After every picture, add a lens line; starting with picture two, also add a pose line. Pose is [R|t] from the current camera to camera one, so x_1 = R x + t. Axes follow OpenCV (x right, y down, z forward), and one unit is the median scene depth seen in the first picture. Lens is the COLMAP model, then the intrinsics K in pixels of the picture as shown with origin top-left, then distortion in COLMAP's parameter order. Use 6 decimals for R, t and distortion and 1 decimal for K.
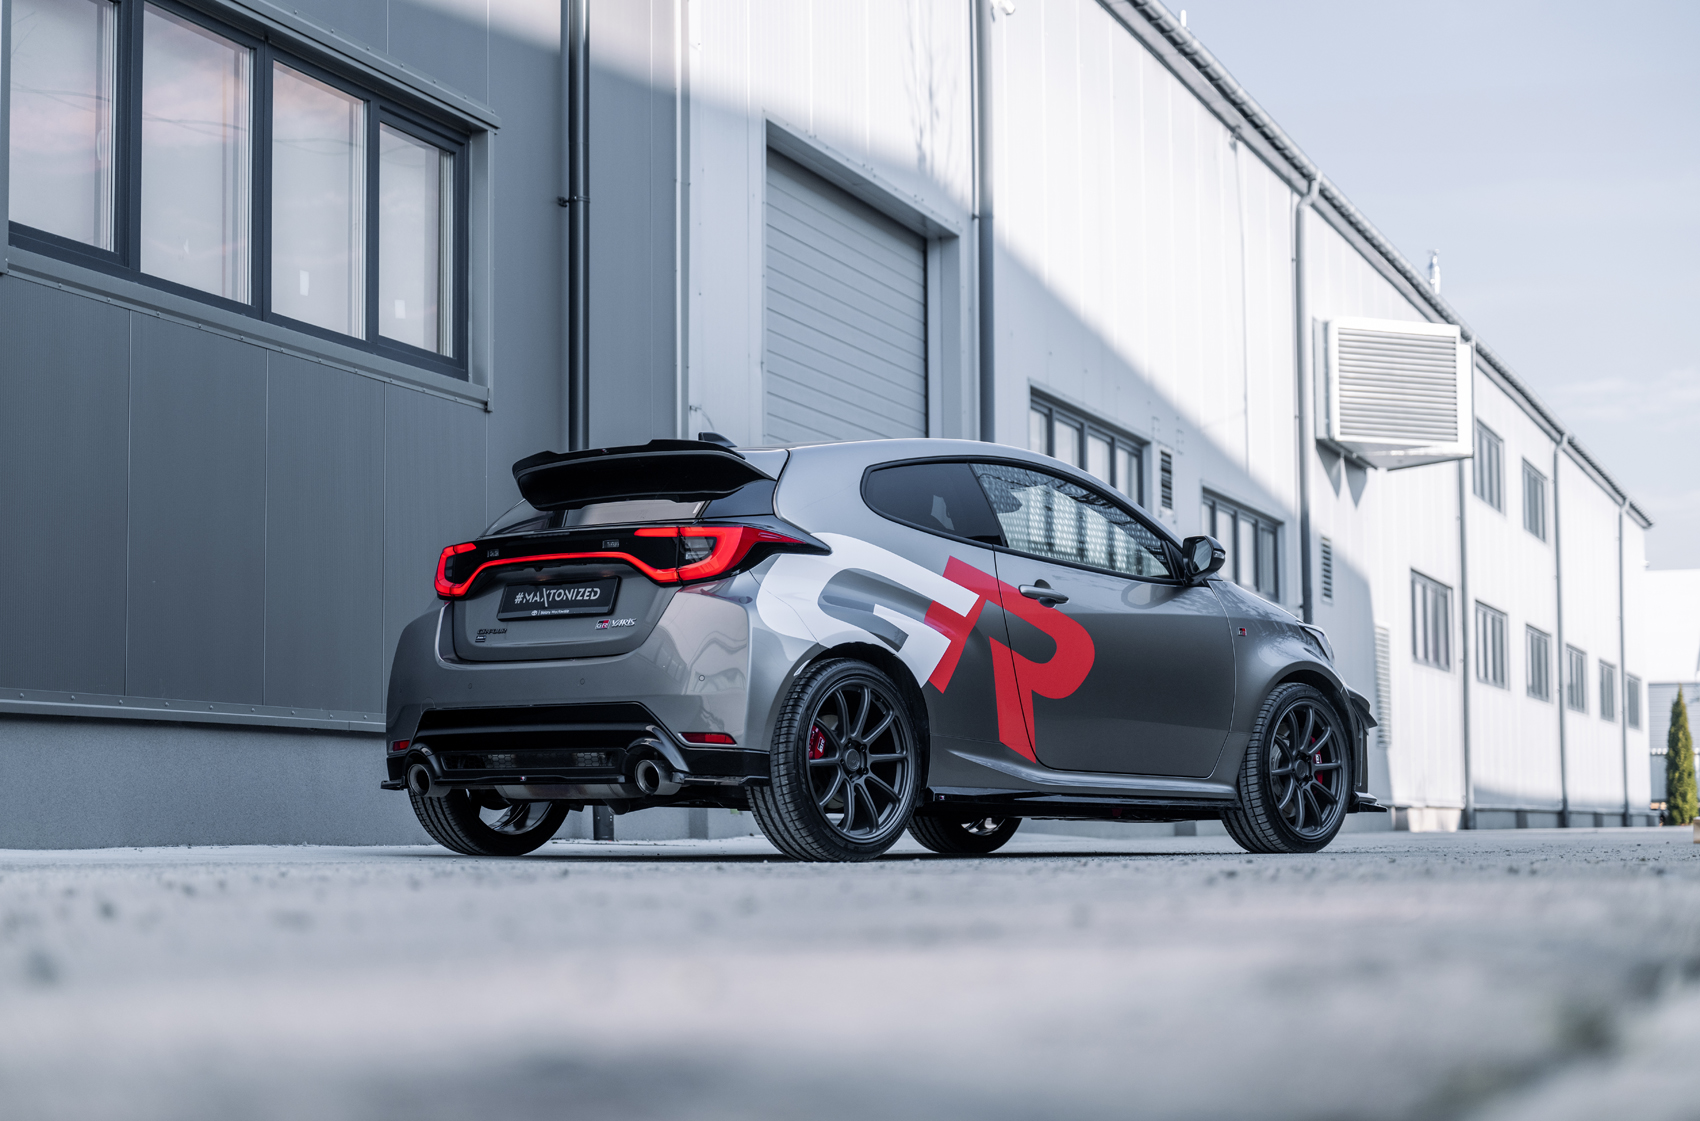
lens RADIAL K [[3257.3, 0, 850.0], [0, 3257.3, 560.5], [0, 0, 1]] dist [0.035754, -0.024249]
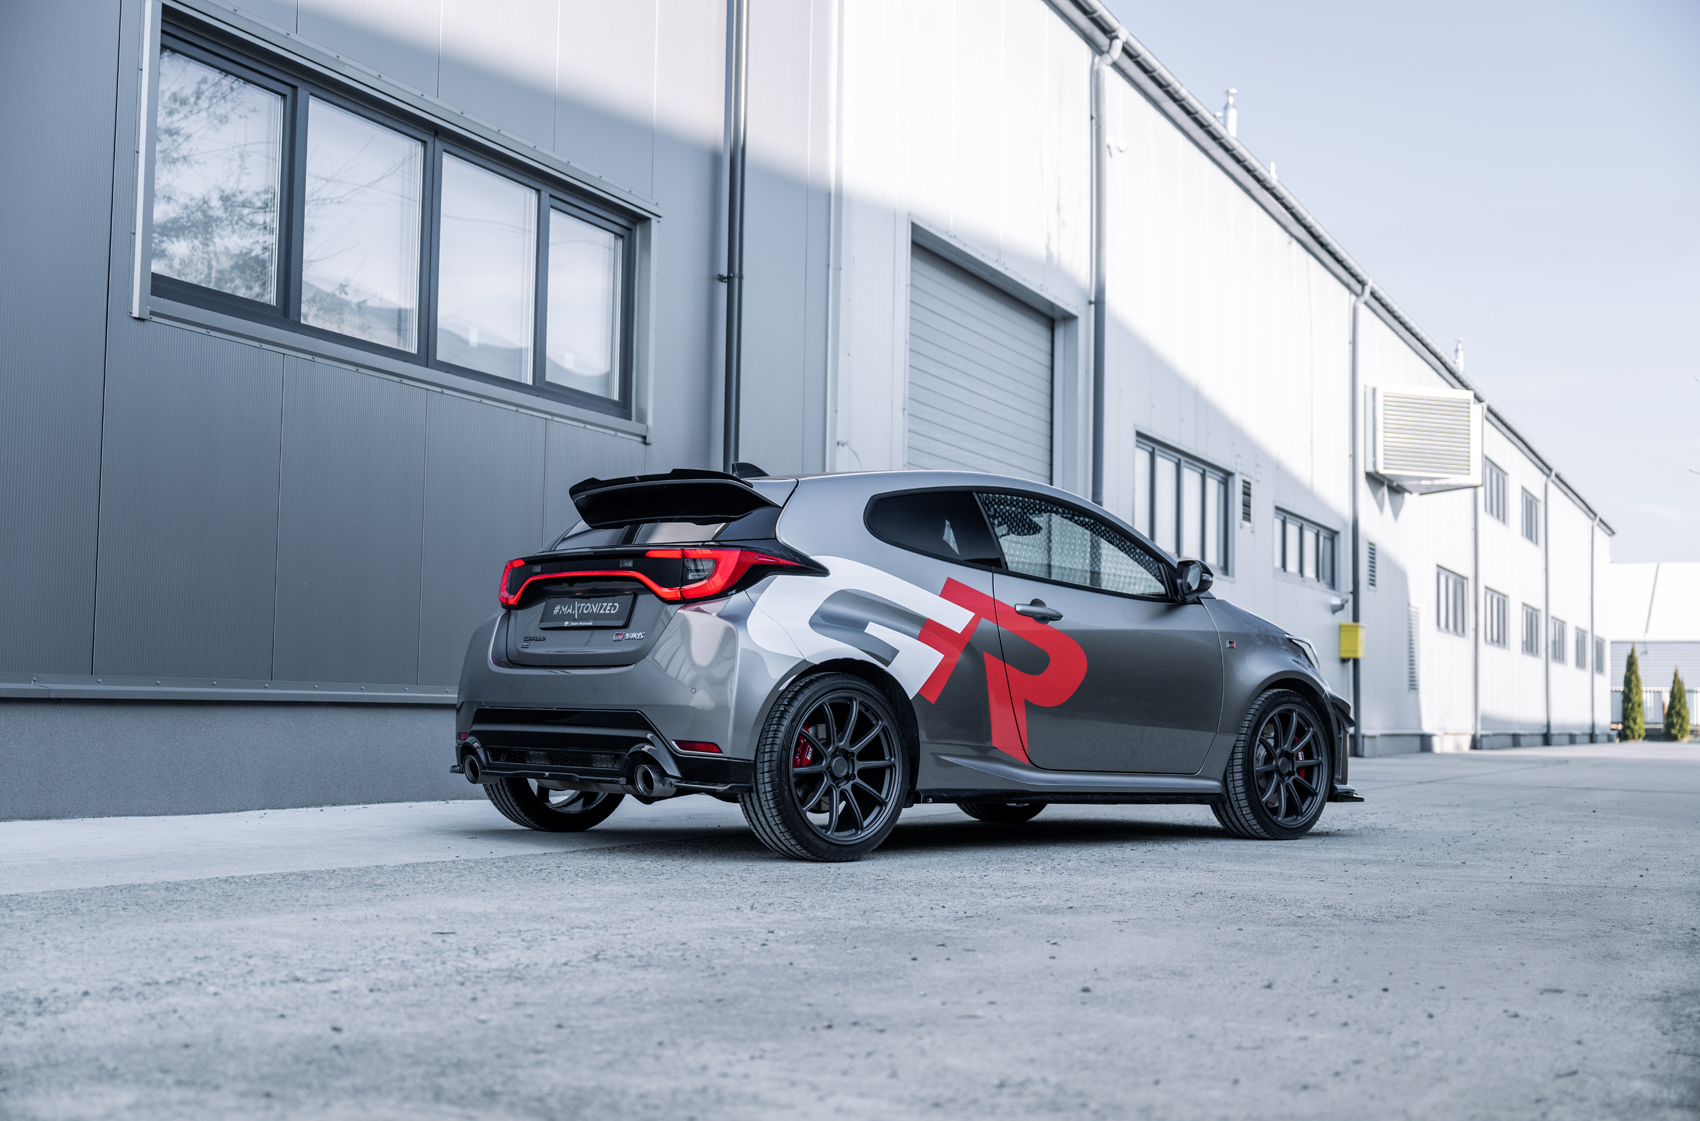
lens RADIAL K [[2120.6, 0, 850.0], [0, 2120.6, 560.5], [0, 0, 1]] dist [0.010908, 0.011526]
pose [[0.994385, 0.015593, -0.104666, 0.048588], [-0.014853, 0.999859, 0.007847, -0.008179], [0.104773, -0.006248, 0.994476, 0.189605]]
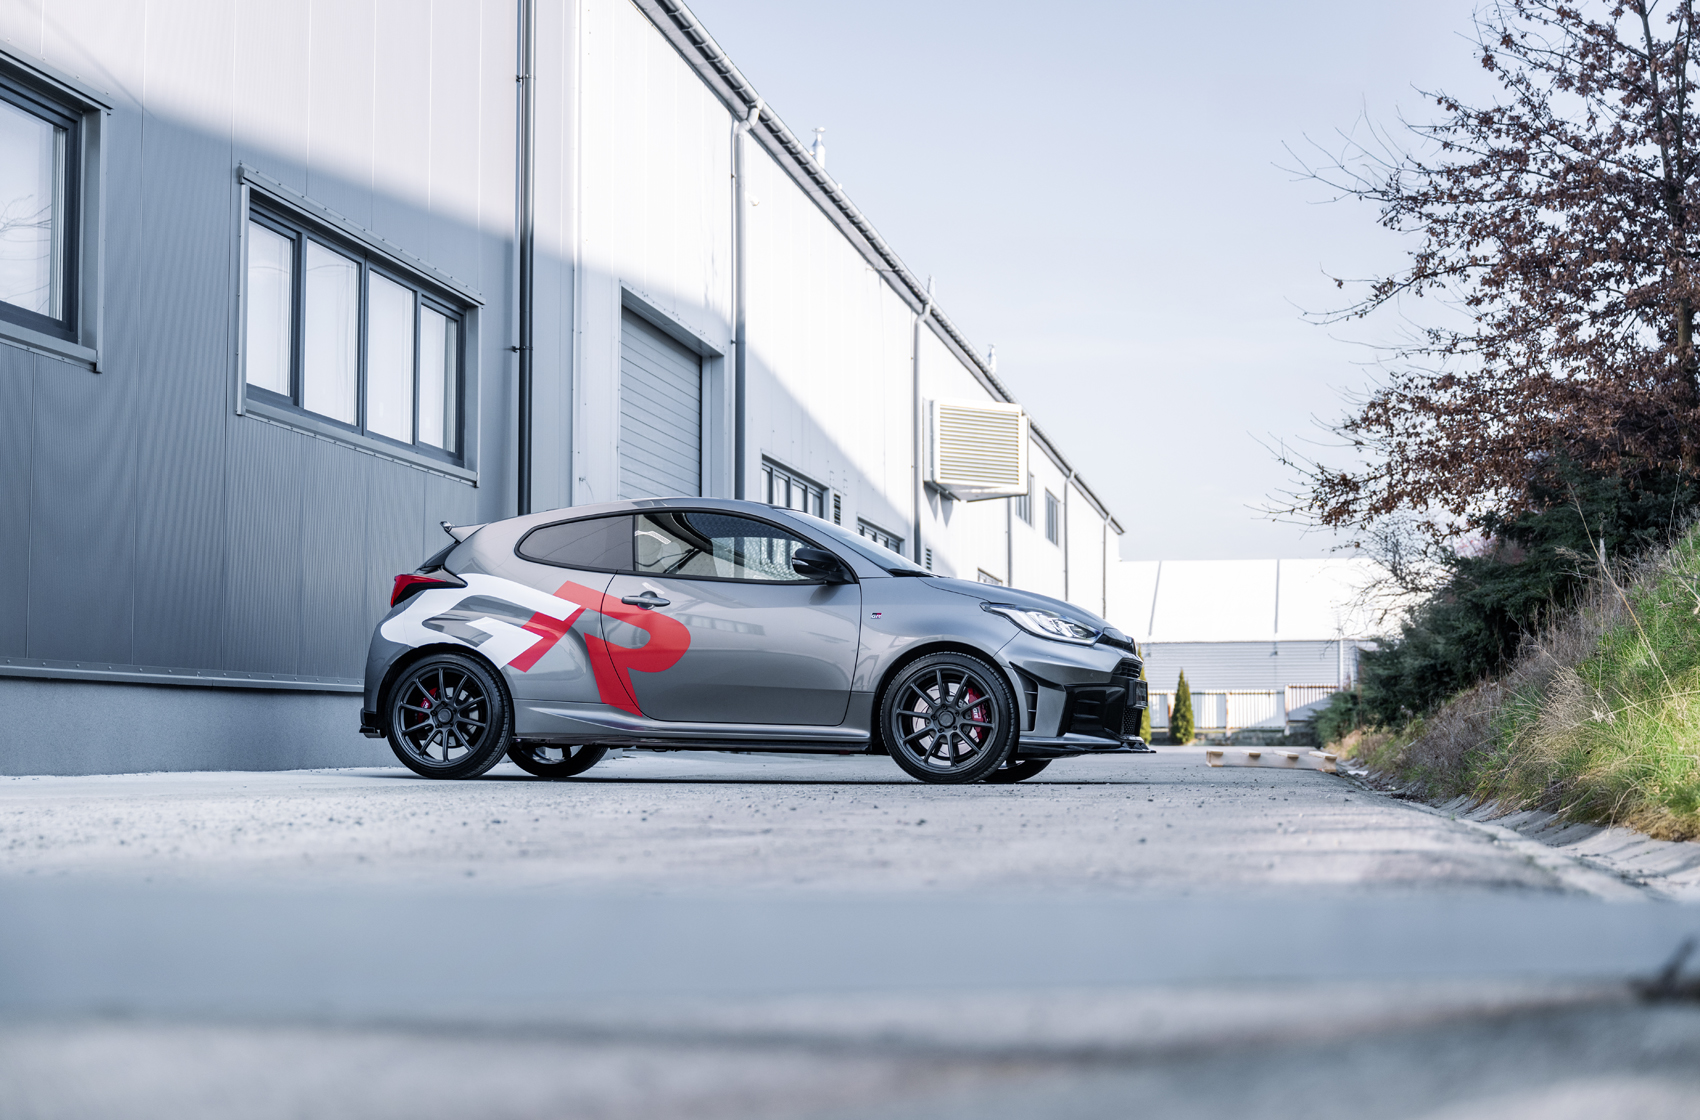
lens RADIAL K [[2426.5, 0, 851.4], [0, 2426.5, 532.8], [0, 0, 1]] dist [0.000843, 0.001356]
pose [[0.990759, 0.016699, 0.134601, -0.083837], [-0.016086, 0.999855, -0.005645, -0.019189], [-0.134676, 0.003427, 0.990884, -0.160700]]
